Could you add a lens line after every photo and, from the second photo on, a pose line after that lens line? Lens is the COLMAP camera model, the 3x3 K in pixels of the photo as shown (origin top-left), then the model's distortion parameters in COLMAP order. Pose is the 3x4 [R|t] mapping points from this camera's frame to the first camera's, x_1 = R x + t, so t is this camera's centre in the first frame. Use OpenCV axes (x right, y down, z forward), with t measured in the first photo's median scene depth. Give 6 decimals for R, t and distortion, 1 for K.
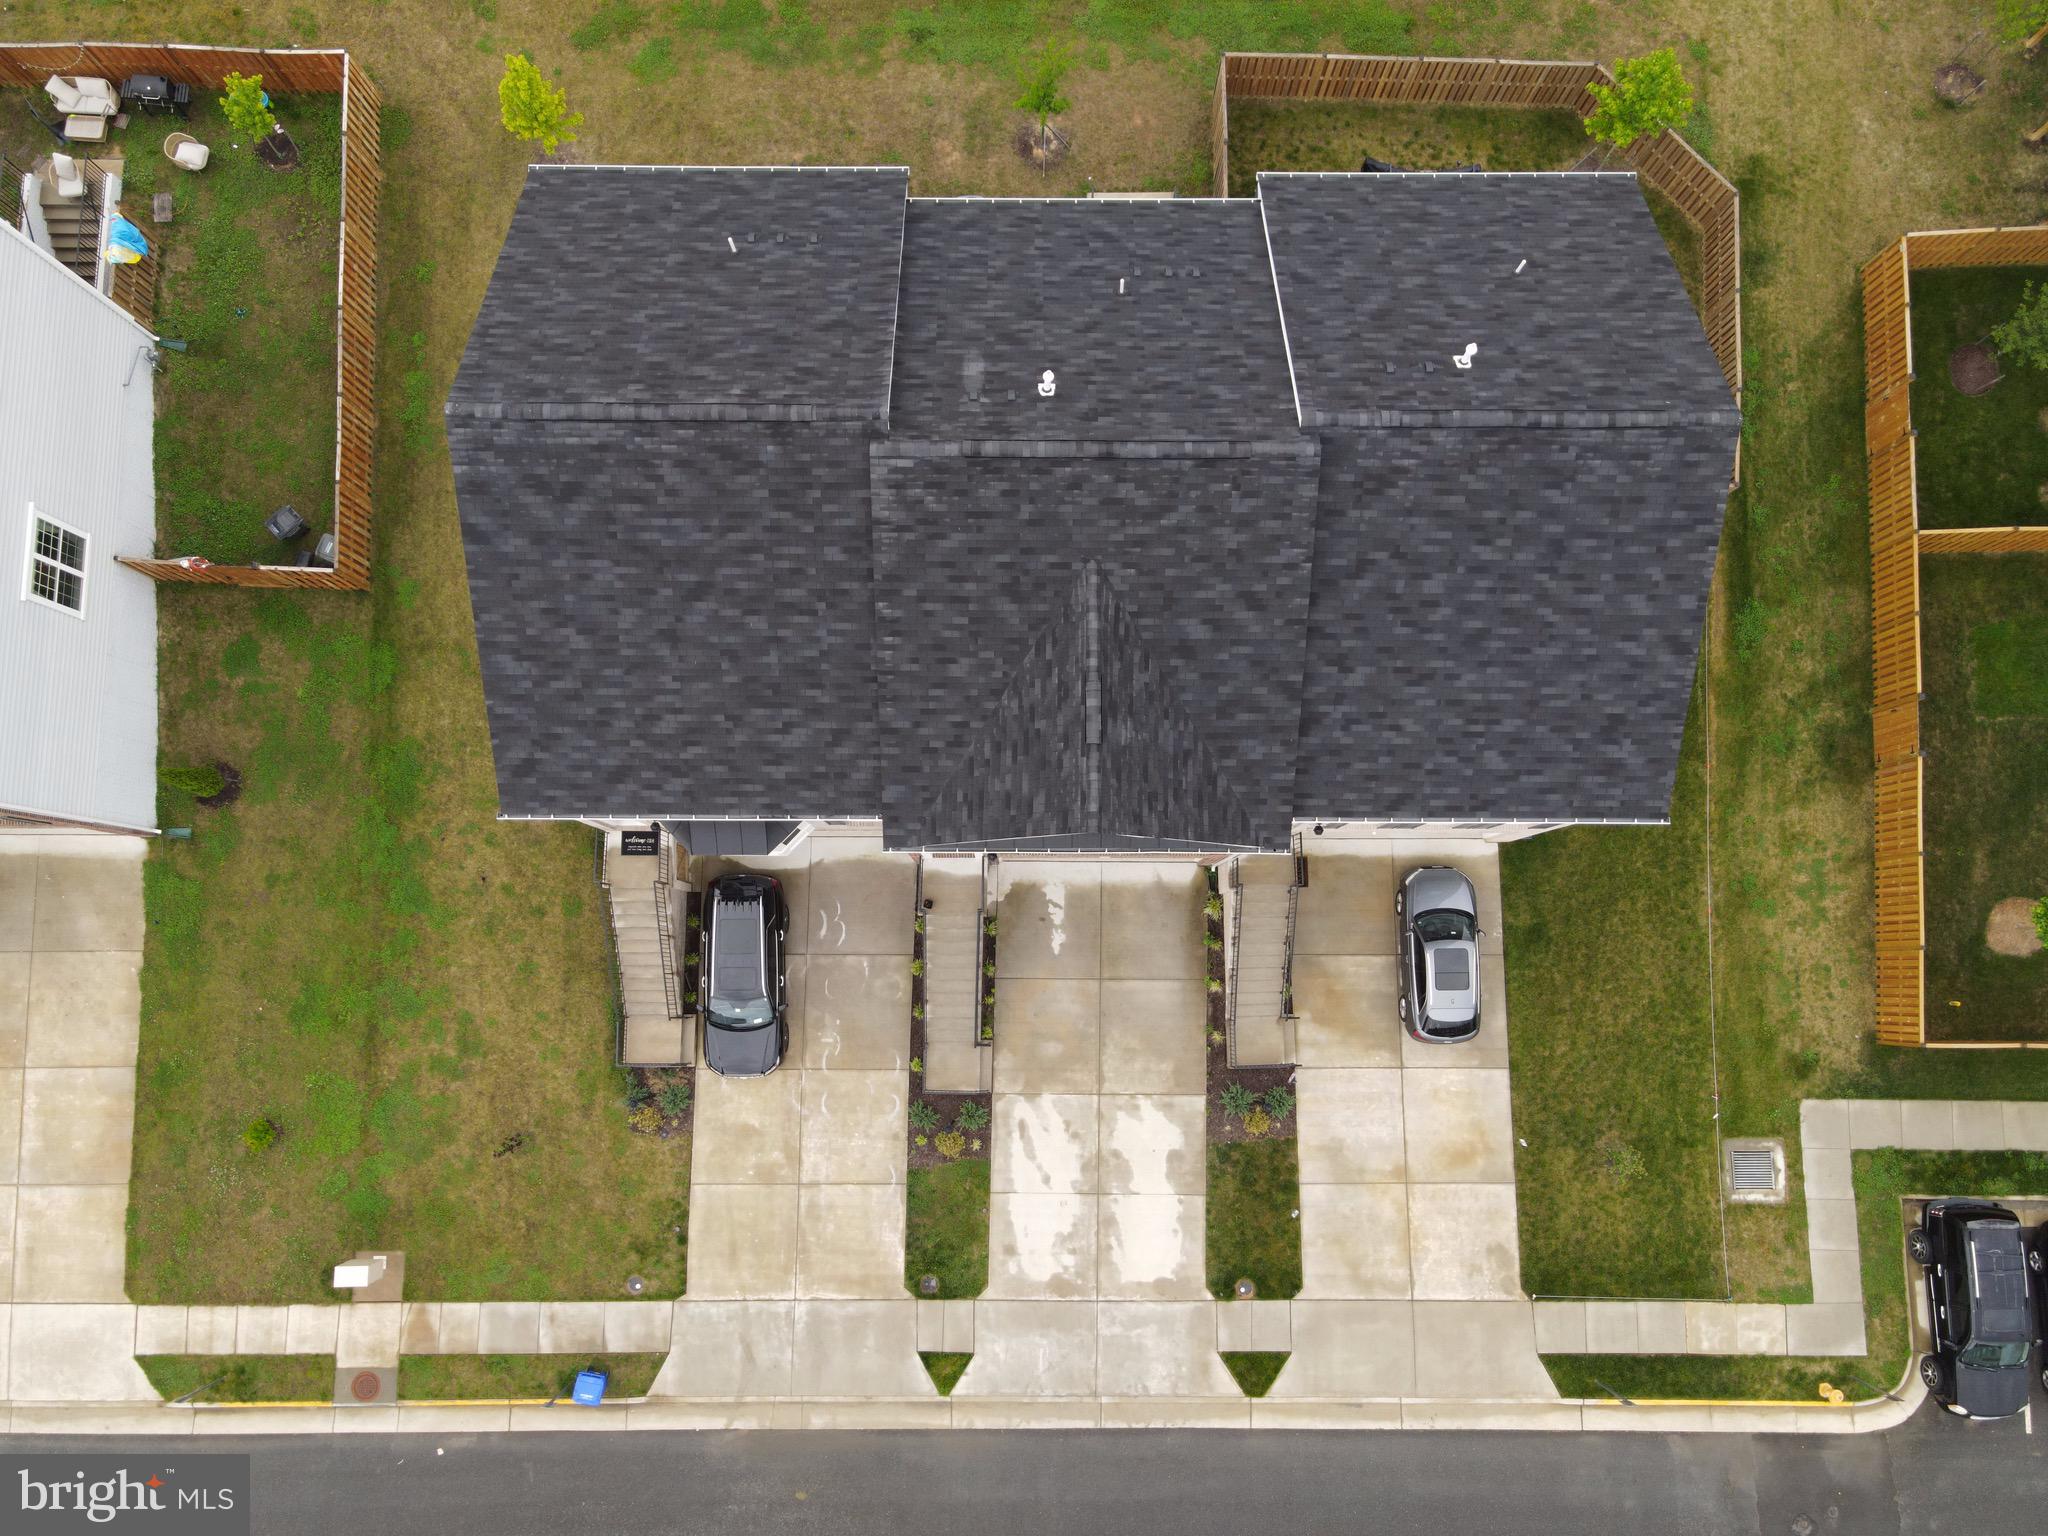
lens RADIAL K [[1499.6, 0, 1015.0], [0, 1499.6, 773.8], [0, 0, 1]] dist [-0.003974, 0.040728]
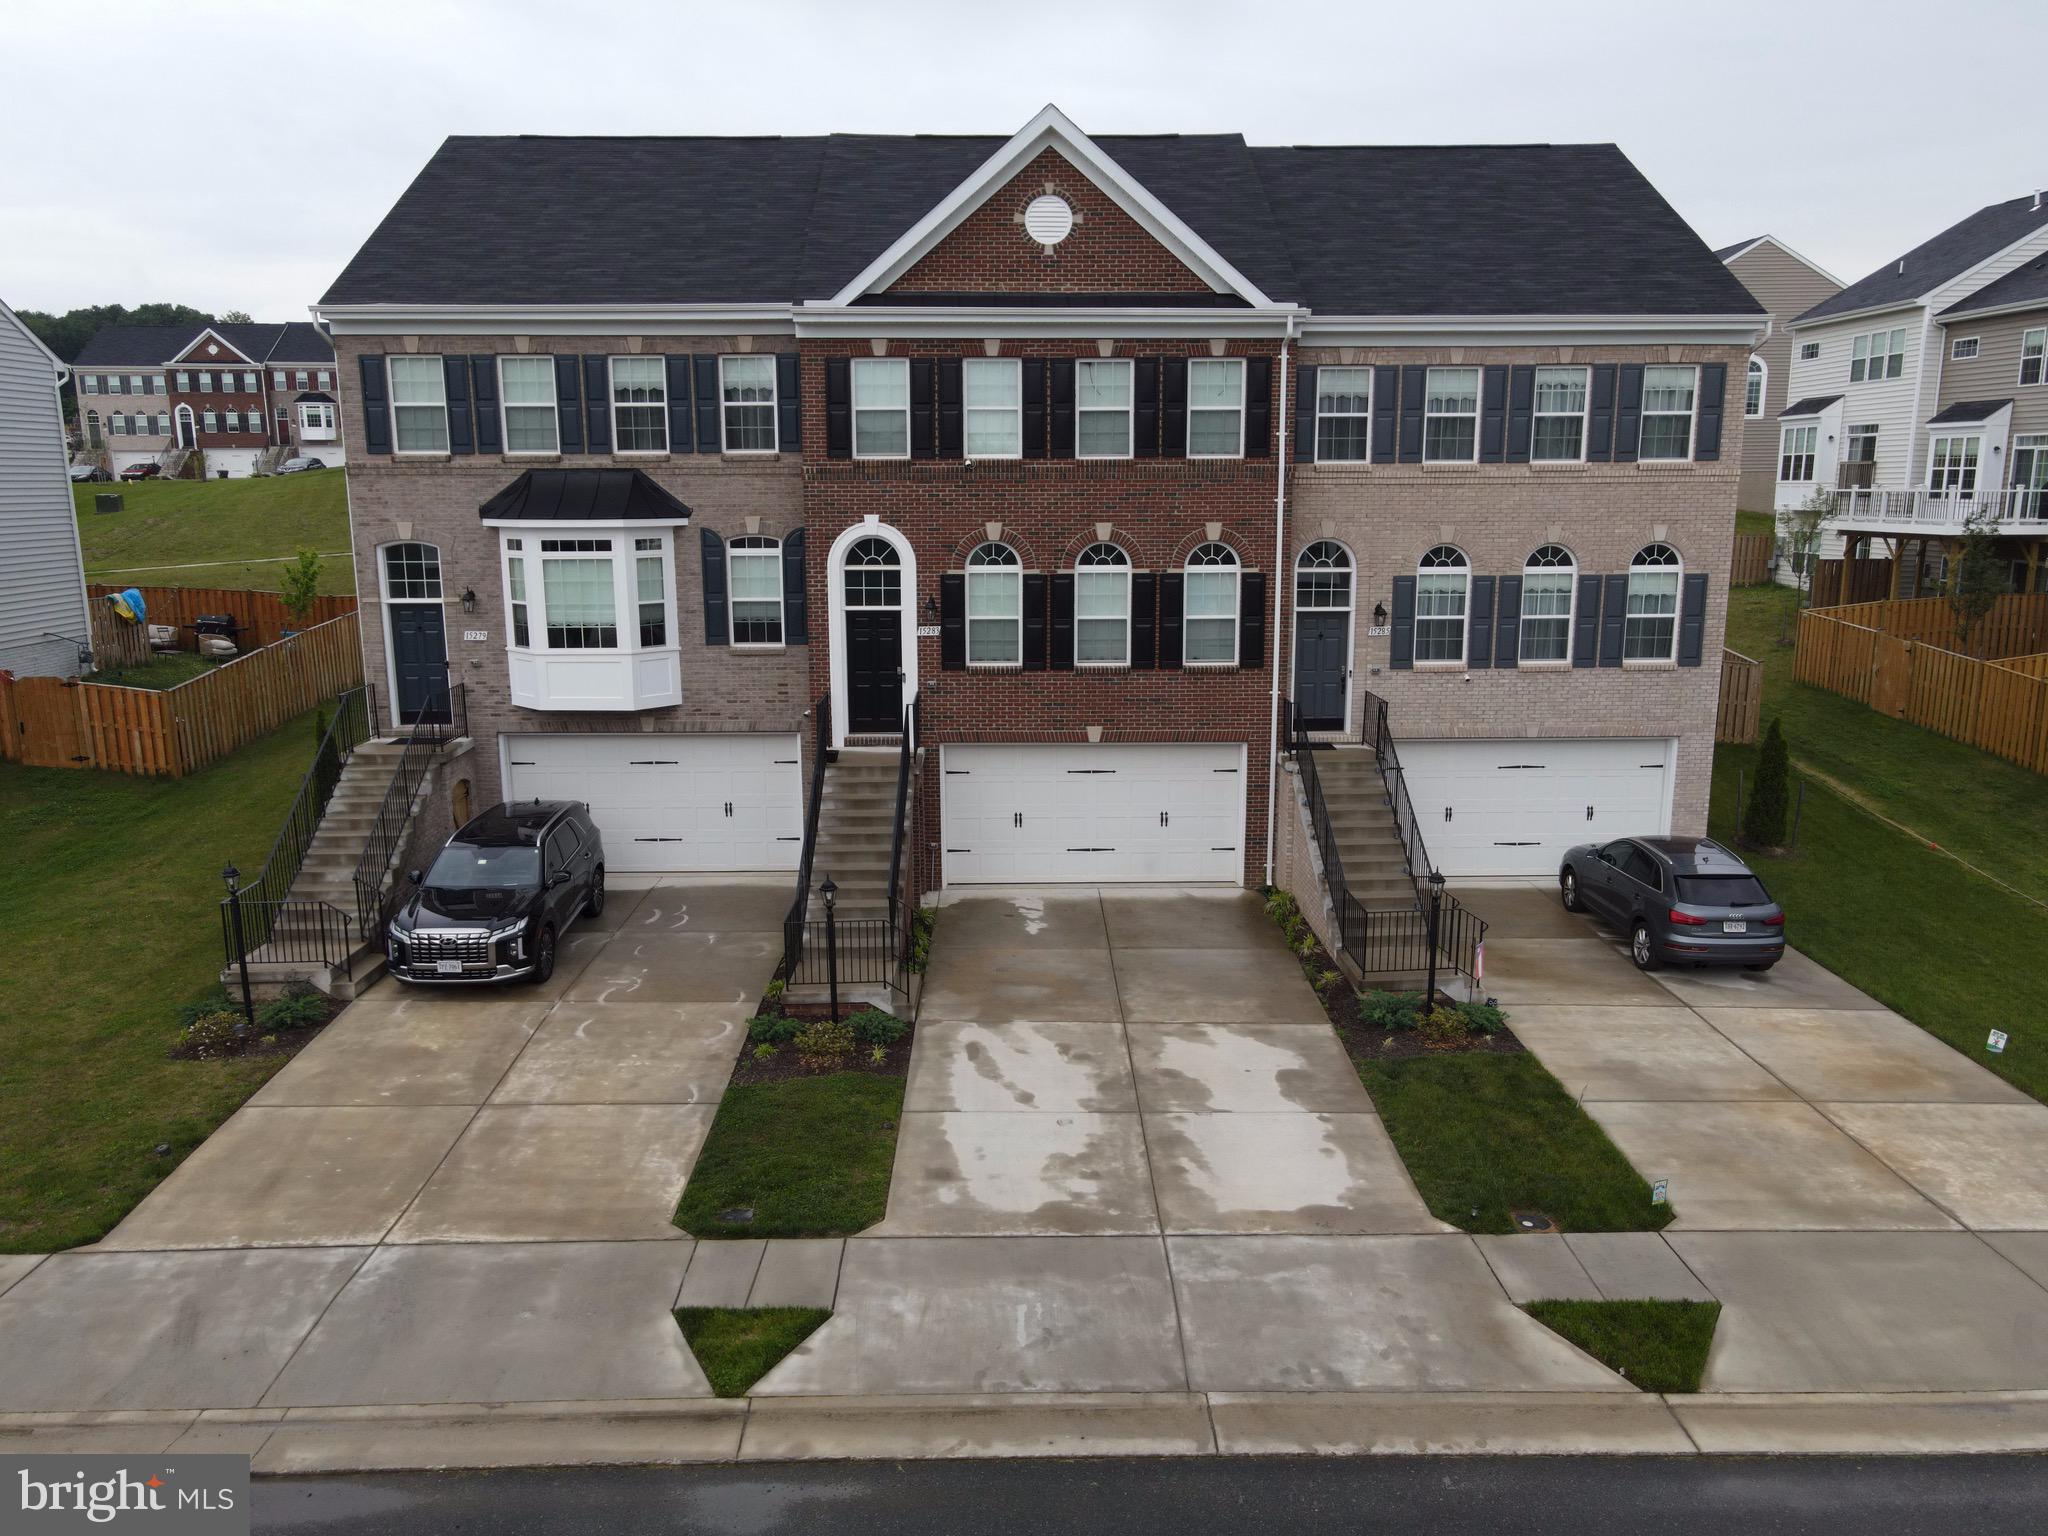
lens RADIAL K [[1499.6, 0, 1015.0], [0, 1499.6, 773.8], [0, 0, 1]] dist [-0.003974, 0.040728]
pose [[0.999823, -0.007941, 0.017041, 0.010778], [0.018682, 0.317981, -0.947913, 0.679414], [0.002108, 0.948064, 0.318073, 0.761682]]
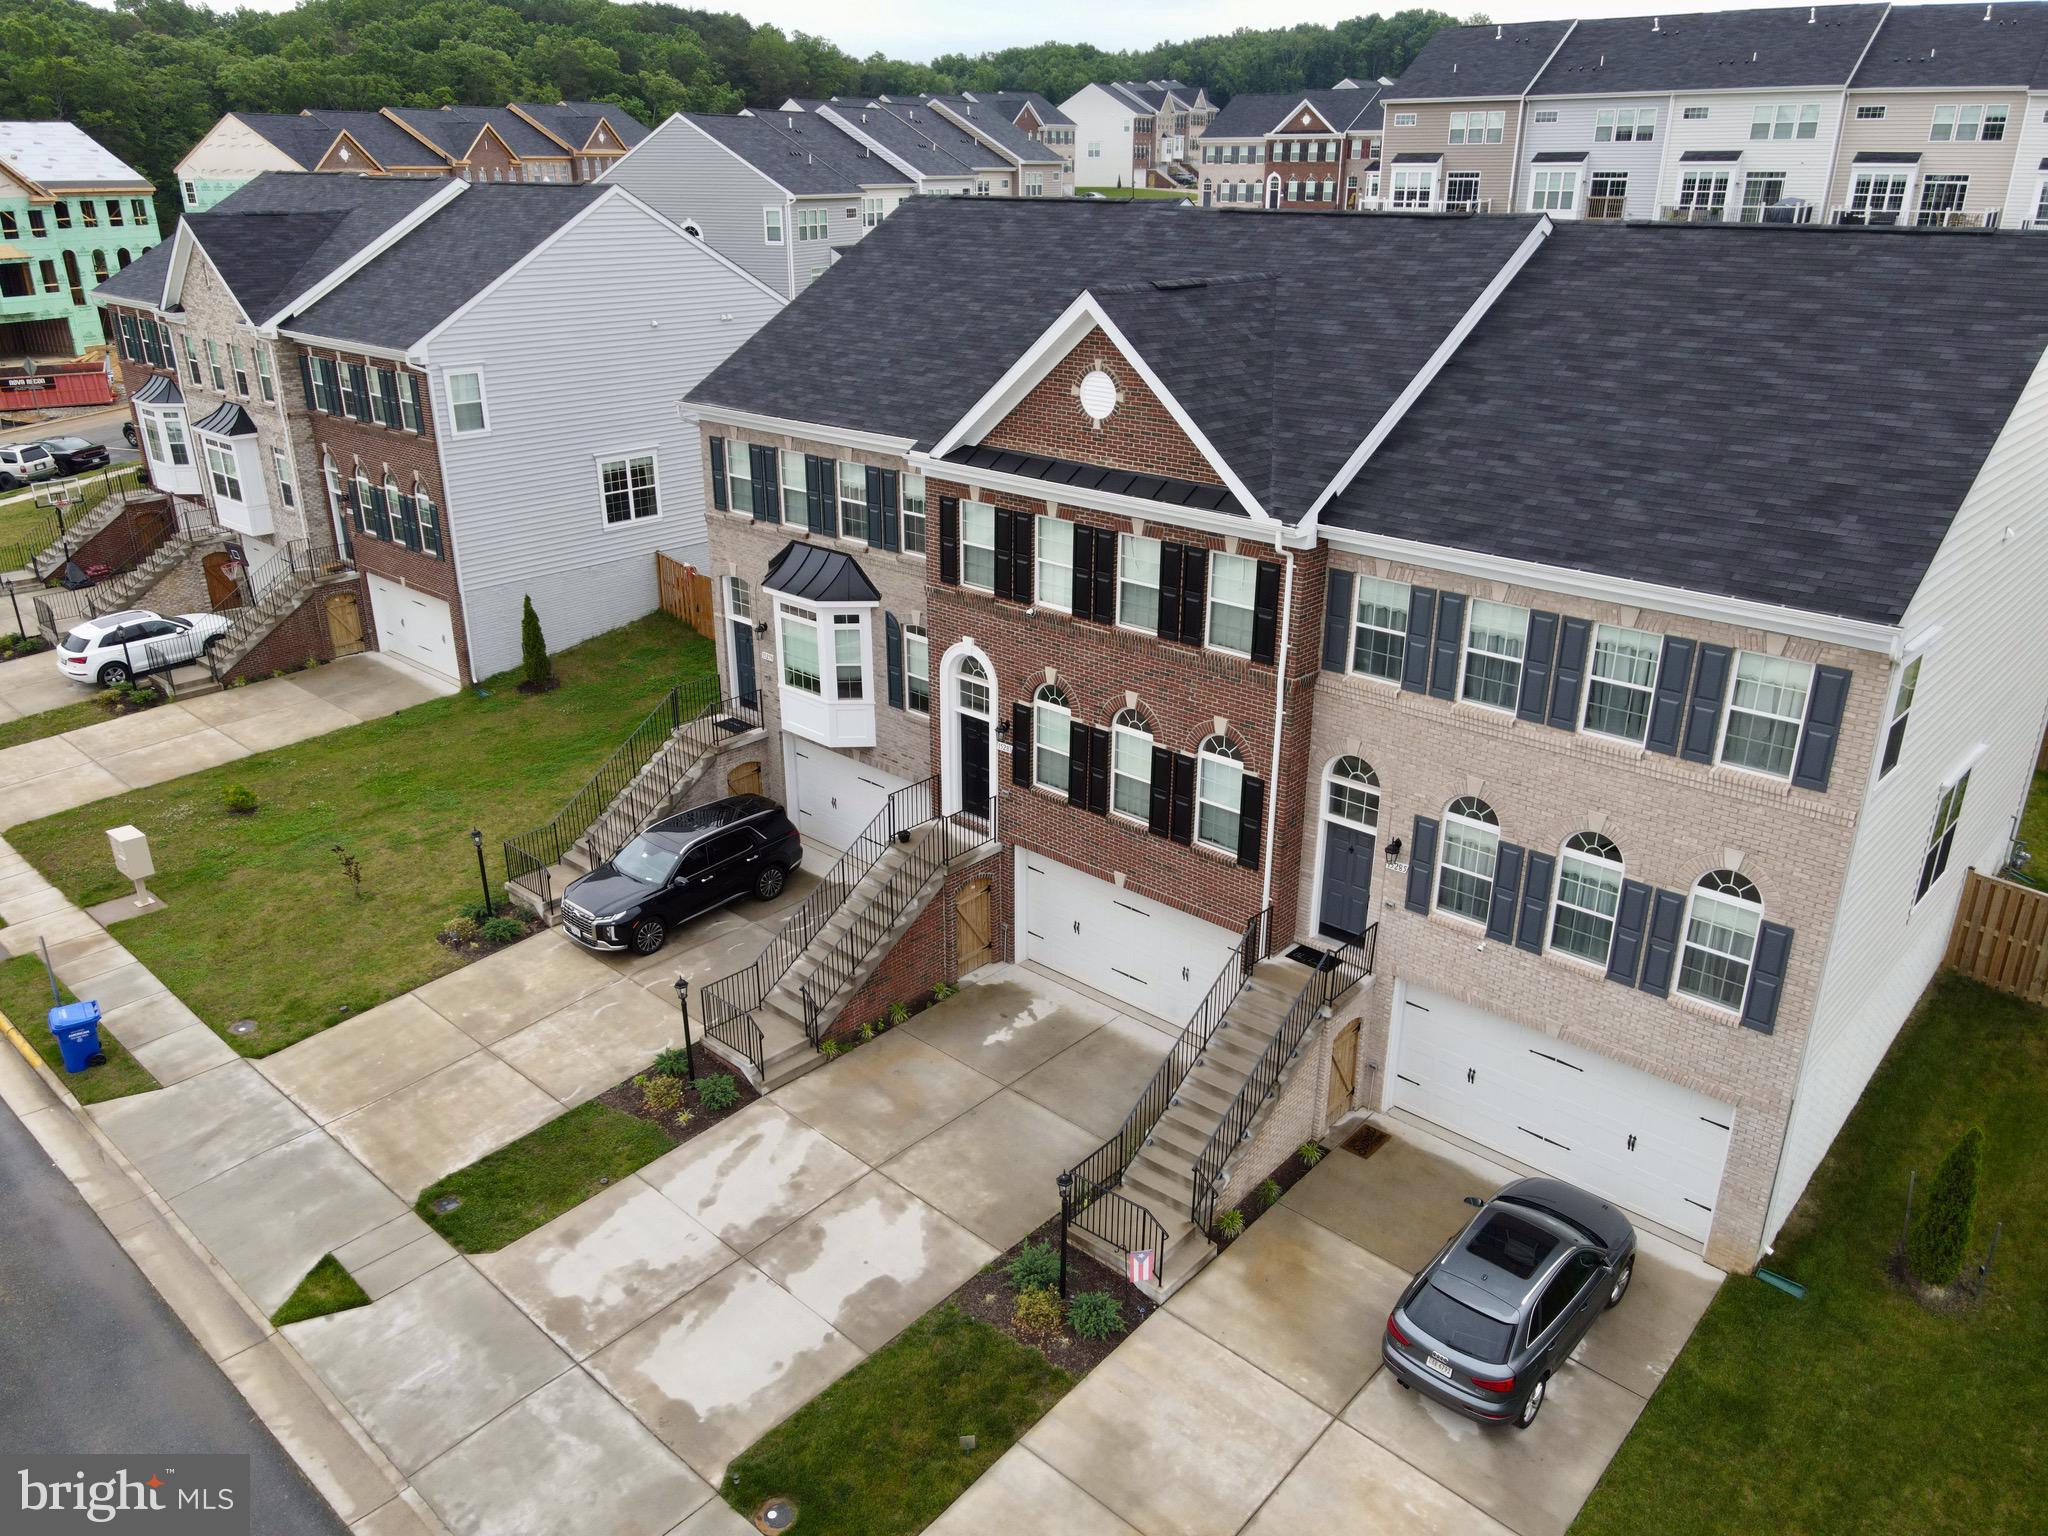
lens RADIAL K [[1499.6, 0, 1015.0], [0, 1499.6, 773.8], [0, 0, 1]] dist [-0.003974, 0.040728]
pose [[0.734187, 0.256666, -0.628563, 0.438219], [-0.673470, 0.392669, -0.626298, 0.493831], [0.086068, 0.883138, 0.461150, 0.592677]]
